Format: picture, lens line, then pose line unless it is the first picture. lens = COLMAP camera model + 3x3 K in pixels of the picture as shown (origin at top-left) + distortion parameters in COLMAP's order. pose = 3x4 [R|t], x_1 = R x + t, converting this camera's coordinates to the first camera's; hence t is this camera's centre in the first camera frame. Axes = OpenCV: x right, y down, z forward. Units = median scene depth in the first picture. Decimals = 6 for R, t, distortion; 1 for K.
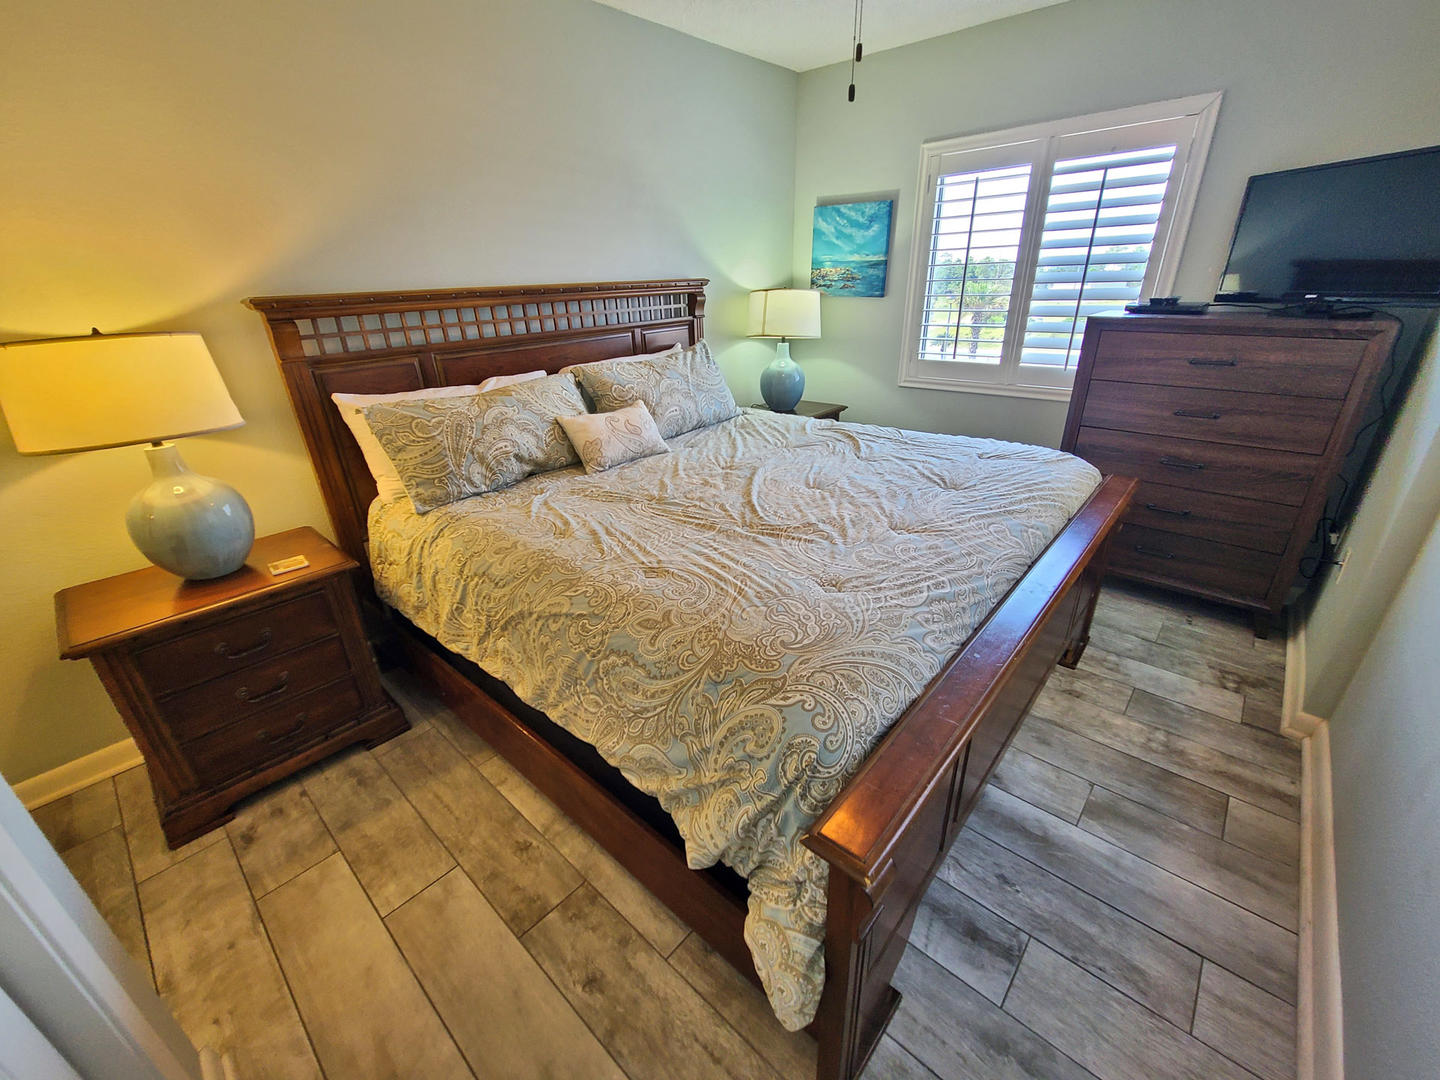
lens RADIAL K [[591.4, 0, 725.4], [0, 591.4, 543.4], [0, 0, 1]] dist [-0.001085, 0.000825]
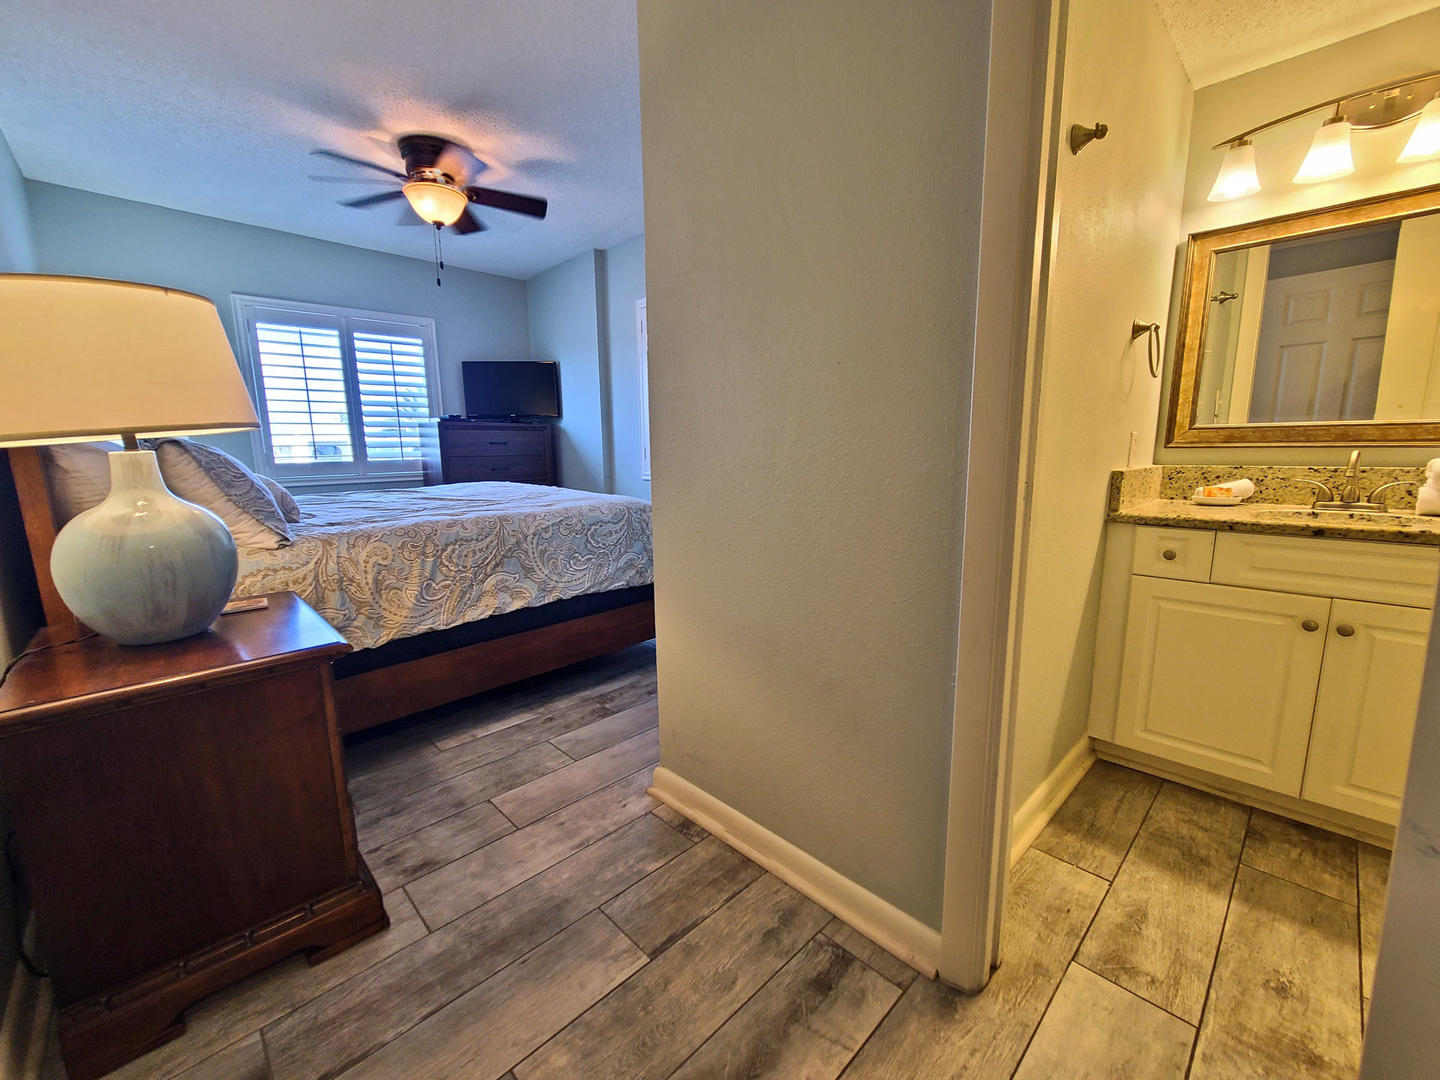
lens RADIAL K [[591.4, 0, 719.1], [0, 591.4, 545.8], [0, 0, 1]] dist [-0.001085, 0.000825]
pose [[0.062260, -0.141721, 0.987947, -2.136473], [0.423098, 0.900270, 0.102481, 0.222621], [-0.903943, 0.411618, 0.116013, 0.400871]]
